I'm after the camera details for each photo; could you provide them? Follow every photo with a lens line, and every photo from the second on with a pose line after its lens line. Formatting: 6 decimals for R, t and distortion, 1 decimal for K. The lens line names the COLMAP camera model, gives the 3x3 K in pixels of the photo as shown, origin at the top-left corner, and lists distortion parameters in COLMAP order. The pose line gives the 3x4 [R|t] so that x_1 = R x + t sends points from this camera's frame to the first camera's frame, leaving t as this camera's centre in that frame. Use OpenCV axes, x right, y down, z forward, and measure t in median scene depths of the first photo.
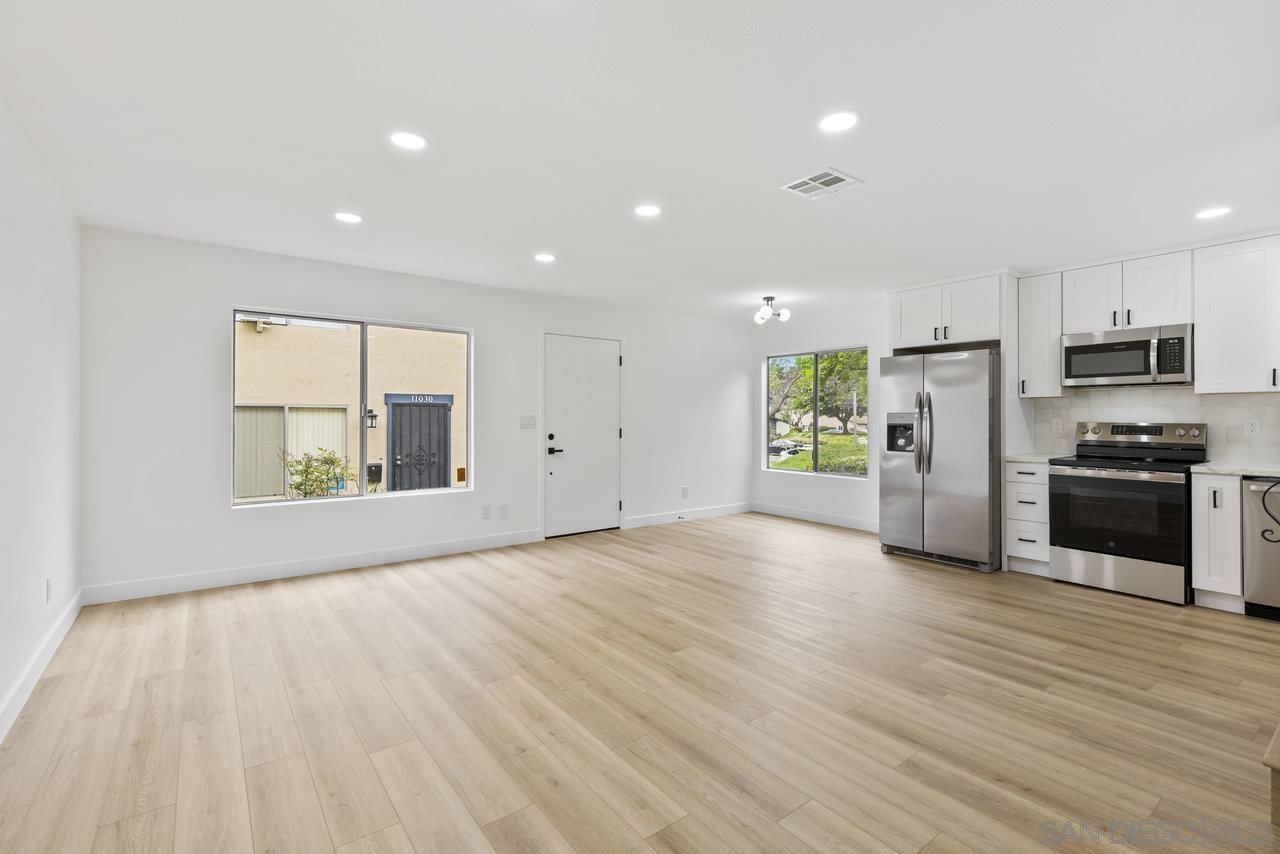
lens RADIAL K [[574.7, 0, 642.1], [0, 574.7, 414.7], [0, 0, 1]] dist [0.007915, -0.004389]
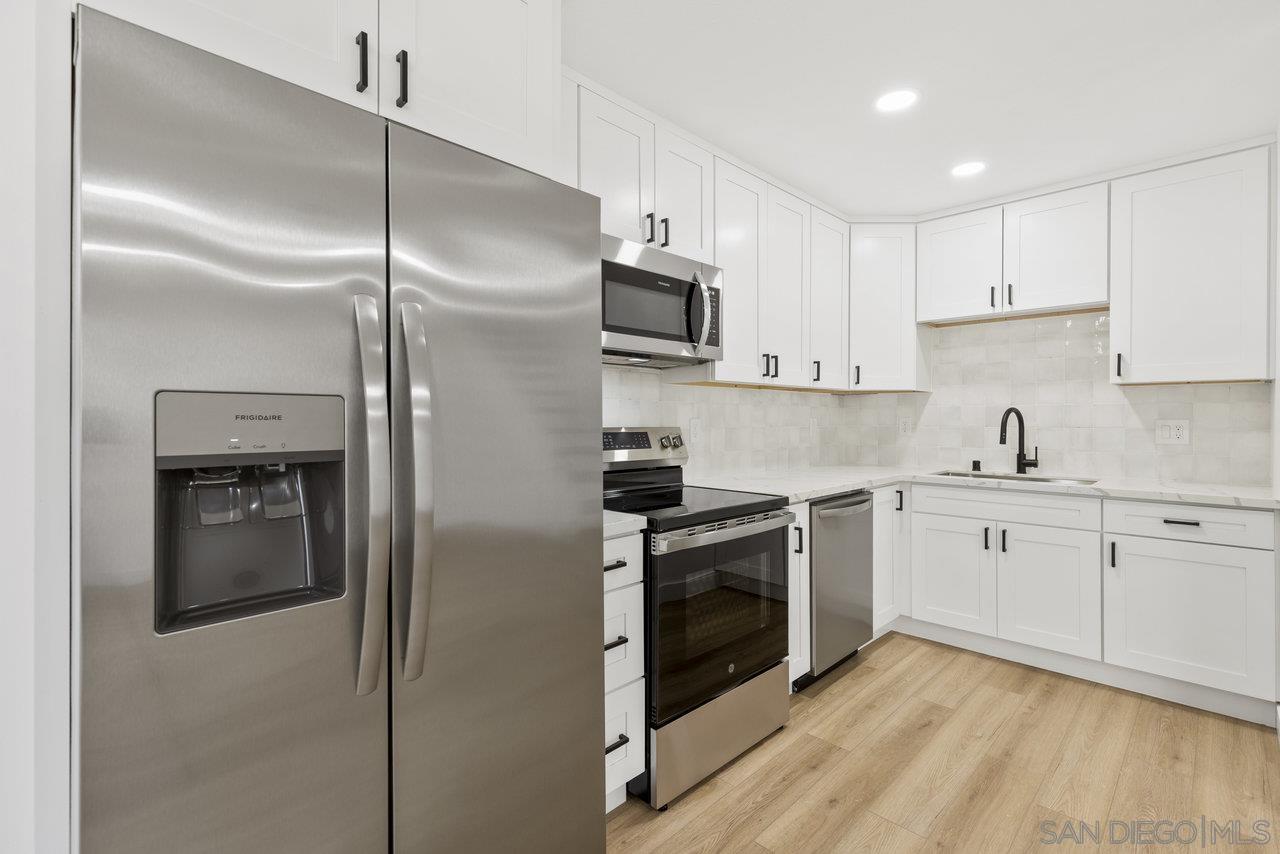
lens RADIAL K [[574.7, 0, 646.8], [0, 574.7, 419.2], [0, 0, 1]] dist [0.007915, -0.004389]
pose [[-0.143552, -0.001810, 0.989641, 0.315015], [-0.002766, 0.999995, 0.001428, 0.005226], [-0.989639, -0.002532, -0.143556, 1.101419]]
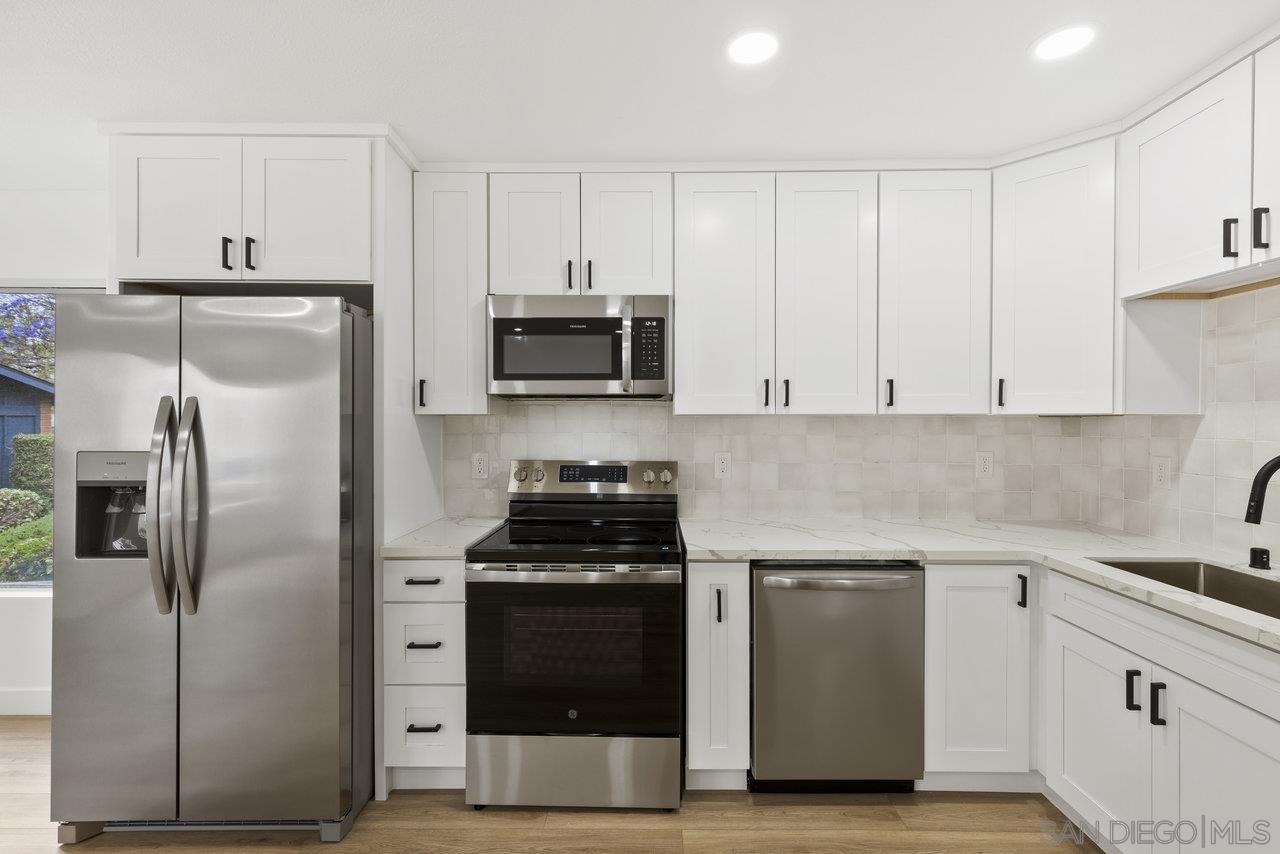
lens RADIAL K [[574.7, 0, 649.5], [0, 574.7, 424.7], [0, 0, 1]] dist [0.007915, -0.004389]
pose [[0.607133, -0.003681, 0.794592, 0.442479], [-0.003961, 0.999963, 0.007659, -0.029400], [-0.794590, -0.007798, 0.607096, 0.621940]]
